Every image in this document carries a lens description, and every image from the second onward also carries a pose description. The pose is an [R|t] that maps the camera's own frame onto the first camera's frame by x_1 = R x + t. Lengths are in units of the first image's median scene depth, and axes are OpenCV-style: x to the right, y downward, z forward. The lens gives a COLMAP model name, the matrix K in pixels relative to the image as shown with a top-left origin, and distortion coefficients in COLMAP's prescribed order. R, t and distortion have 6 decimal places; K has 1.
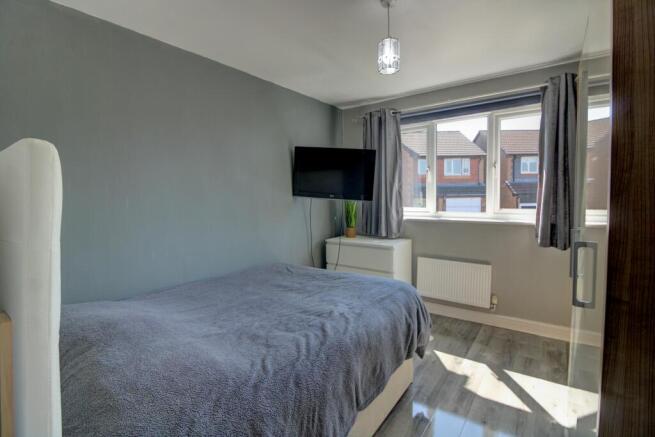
lens RADIAL K [[303.7, 0, 333.1], [0, 303.7, 216.1], [0, 0, 1]] dist [-0.015108, -0.002288]
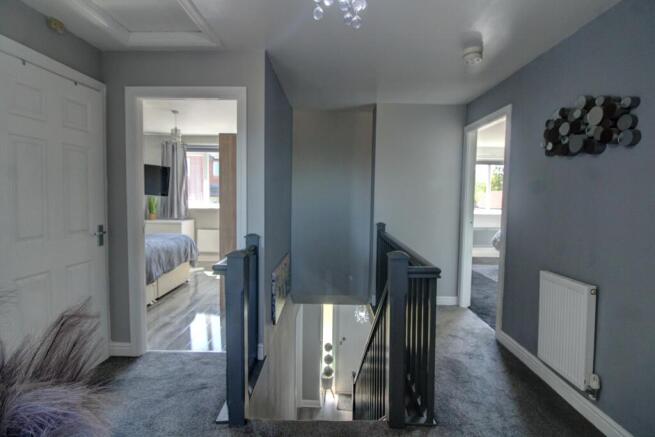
lens RADIAL K [[303.7, 0, 332.8], [0, 303.7, 212.6], [0, 0, 1]] dist [-0.015108, -0.002288]
pose [[0.809091, -0.007373, 0.587637, -0.109037], [0.009124, 0.999958, -0.000015, 0.044072], [-0.587612, 0.005374, 0.809125, -0.828438]]
